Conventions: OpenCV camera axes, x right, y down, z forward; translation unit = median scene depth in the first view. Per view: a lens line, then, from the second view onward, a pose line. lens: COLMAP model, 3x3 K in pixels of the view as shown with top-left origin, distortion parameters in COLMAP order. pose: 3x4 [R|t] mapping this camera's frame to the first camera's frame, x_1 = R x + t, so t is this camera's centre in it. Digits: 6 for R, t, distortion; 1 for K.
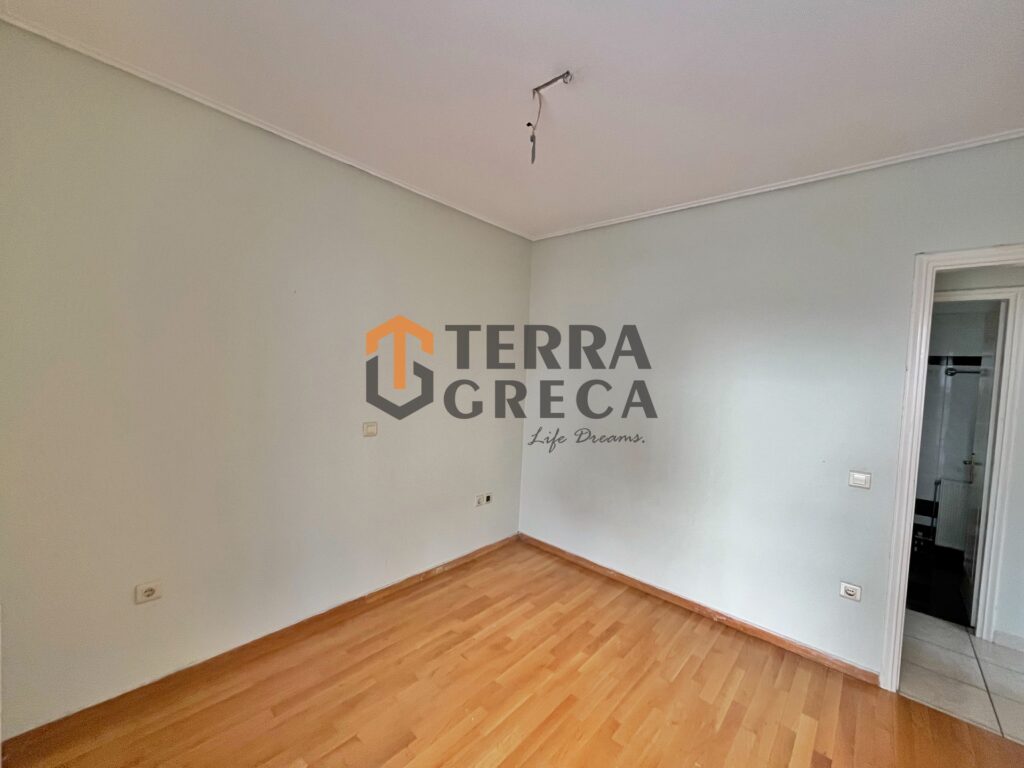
lens RADIAL K [[408.4, 0, 512.2], [0, 408.4, 377.4], [0, 0, 1]] dist [0.001885, 0.000377]
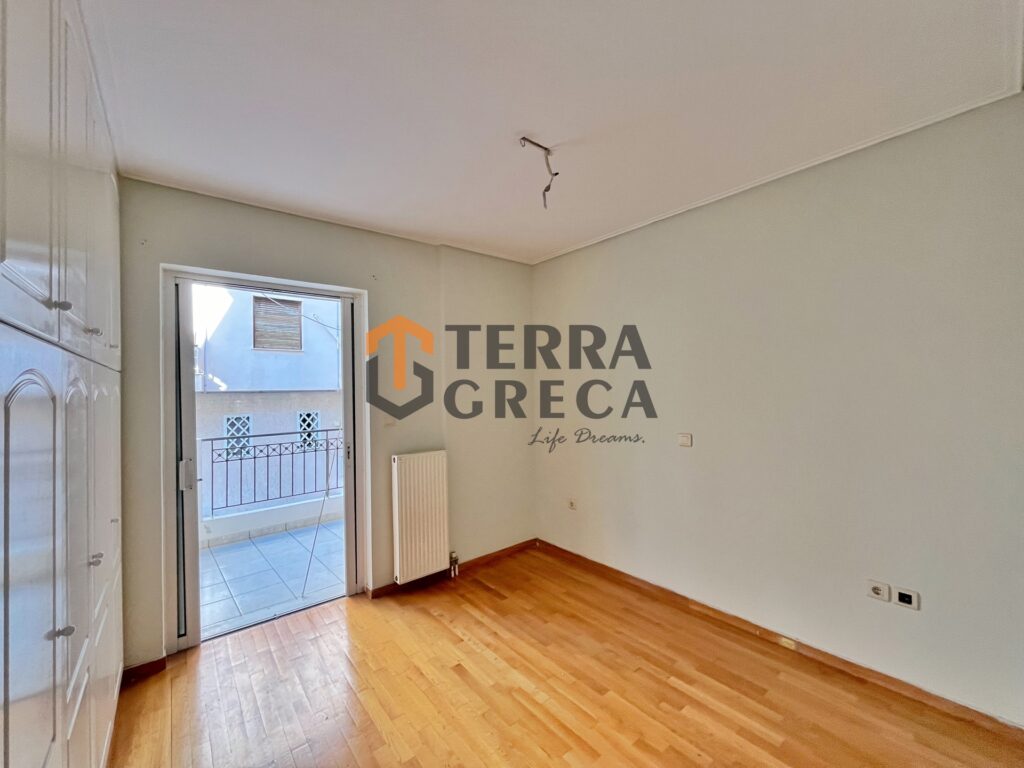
lens RADIAL K [[414.9, 0, 506.3], [0, 414.9, 385.0], [0, 0, 1]] dist [-0.001625, -0.000229]
pose [[-0.153468, -0.046623, -0.987053, 0.854516], [-0.006073, 0.998912, -0.046239, 0.042634], [0.988135, -0.001102, -0.153584, 0.760910]]
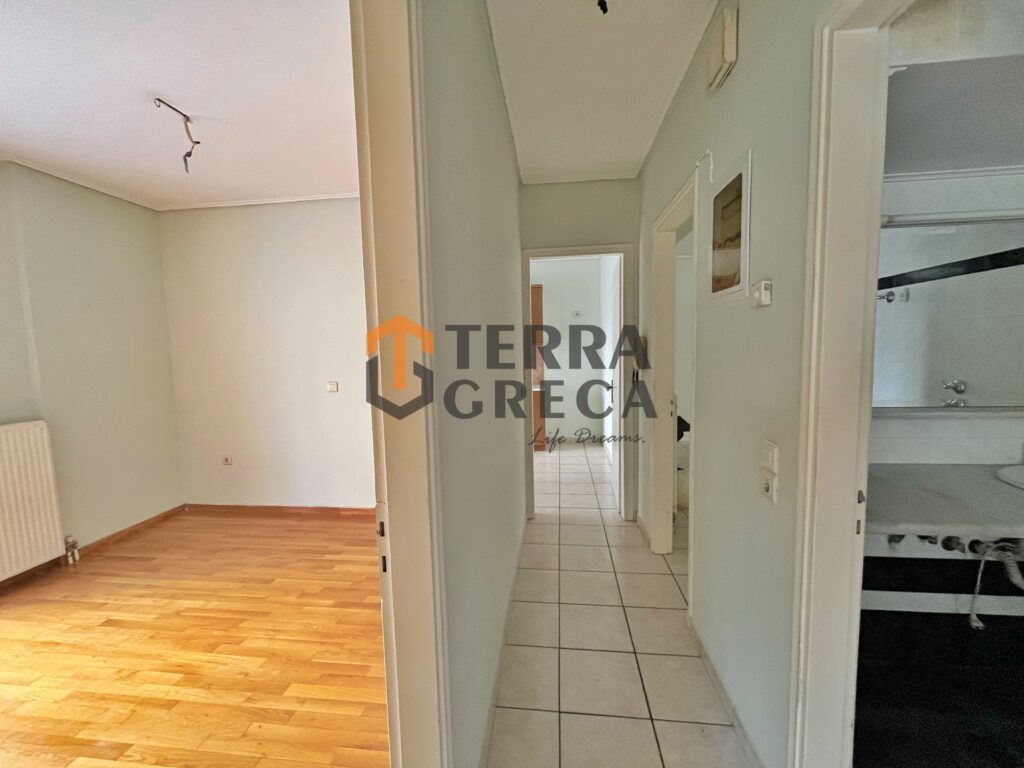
lens RADIAL K [[414.9, 0, 506.3], [0, 414.9, 385.0], [0, 0, 1]] dist [-0.001625, -0.000229]
pose [[0.584827, 0.013896, -0.811039, 1.172827], [0.035794, 0.998437, 0.042918, 0.094883], [0.810368, -0.054130, 0.583415, 0.722719]]
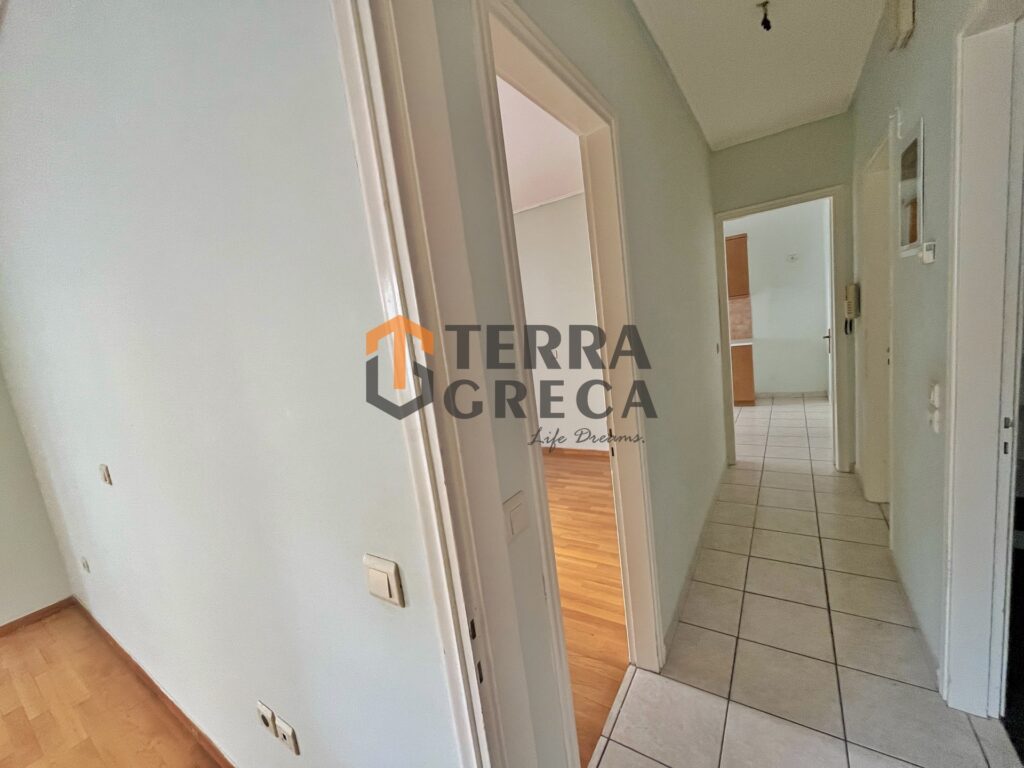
lens RADIAL K [[414.9, 0, 506.3], [0, 414.9, 385.0], [0, 0, 1]] dist [-0.001625, -0.000229]
pose [[0.154502, 0.077741, -0.984929, 1.444277], [0.119944, 0.988050, 0.096802, 0.071655], [0.980685, -0.133093, 0.143331, 0.588577]]
